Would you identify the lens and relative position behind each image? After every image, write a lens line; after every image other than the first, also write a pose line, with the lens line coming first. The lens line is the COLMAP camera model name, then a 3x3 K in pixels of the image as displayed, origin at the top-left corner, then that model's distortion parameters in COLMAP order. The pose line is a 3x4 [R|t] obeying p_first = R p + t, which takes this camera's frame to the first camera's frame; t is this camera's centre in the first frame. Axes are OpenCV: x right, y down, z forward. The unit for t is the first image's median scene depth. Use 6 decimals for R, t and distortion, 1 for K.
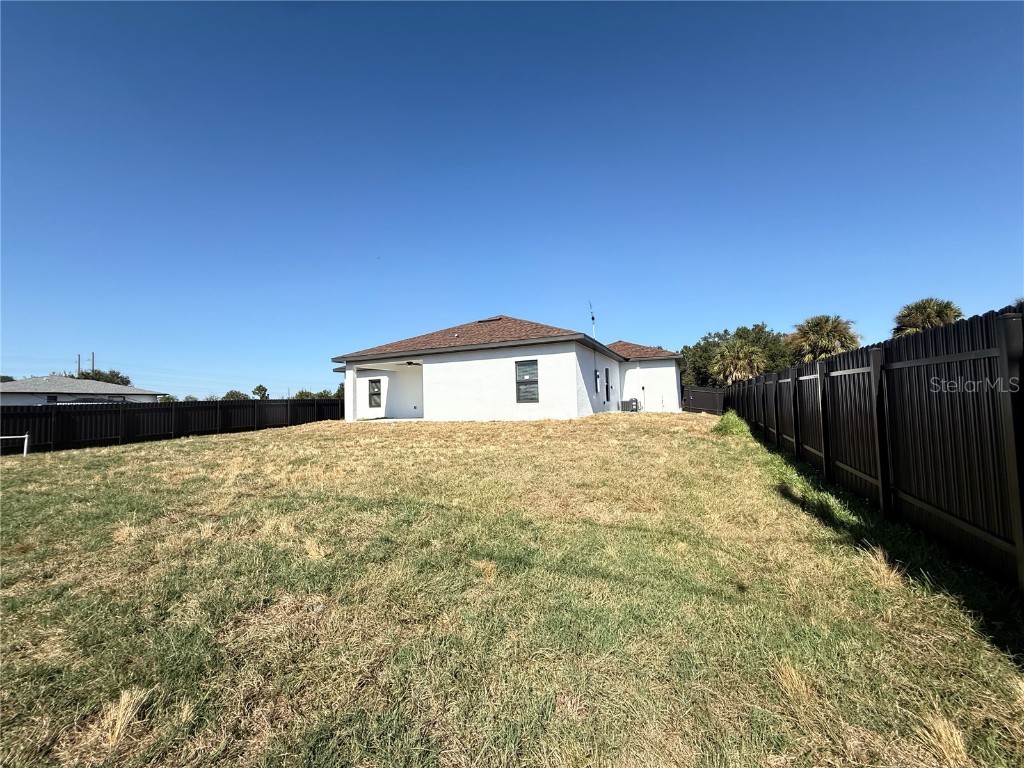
lens RADIAL K [[408.3, 0, 509.3], [0, 408.3, 384.2], [0, 0, 1]] dist [-0.000346, 0.000297]
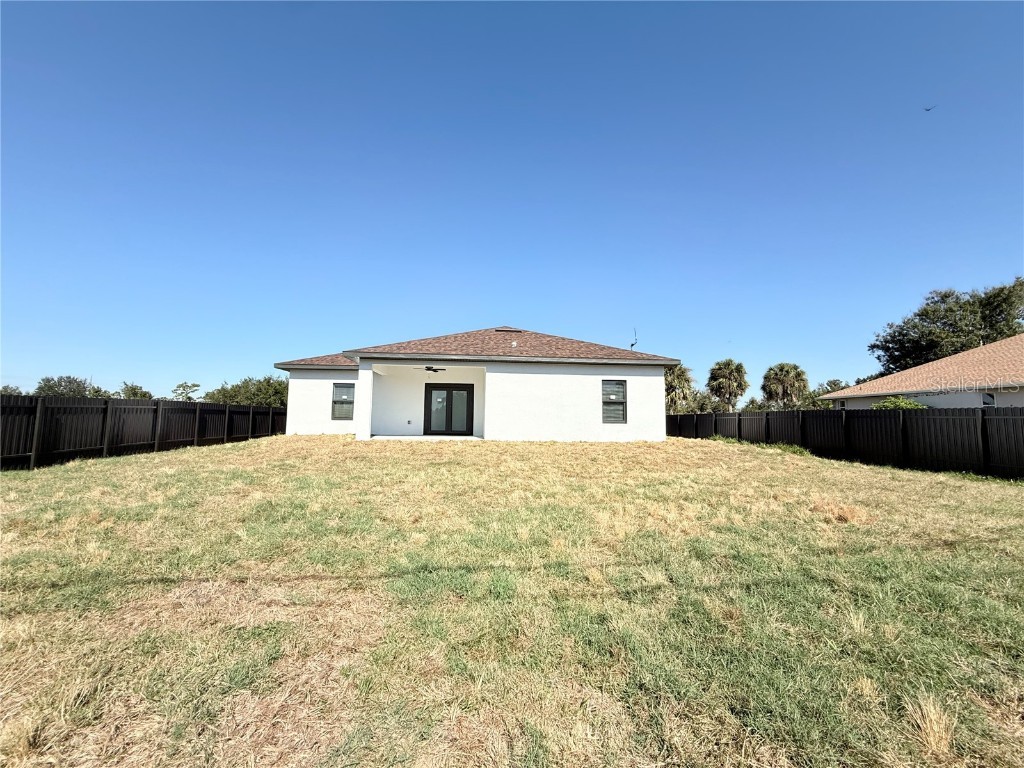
lens RADIAL K [[408.3, 0, 509.3], [0, 408.3, 384.2], [0, 0, 1]] dist [-0.000346, 0.000297]
pose [[0.866165, 0.084244, 0.492606, -0.697736], [-0.061041, 0.996143, -0.063028, 0.030793], [-0.496016, 0.024523, 0.867967, 0.296287]]
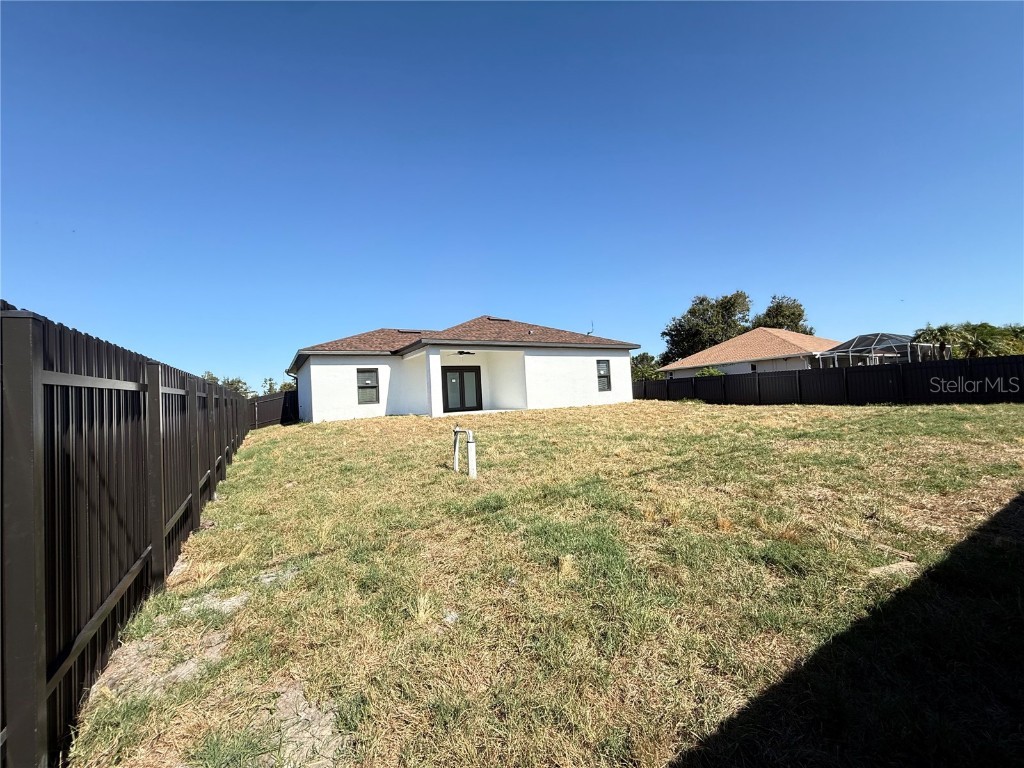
lens RADIAL K [[408.3, 0, 509.3], [0, 408.3, 384.2], [0, 0, 1]] dist [-0.000346, 0.000297]
pose [[0.559746, 0.028499, 0.828174, -1.313563], [-0.000583, 0.999422, -0.033998, 0.071659], [-0.828664, 0.018547, 0.559439, 0.540652]]
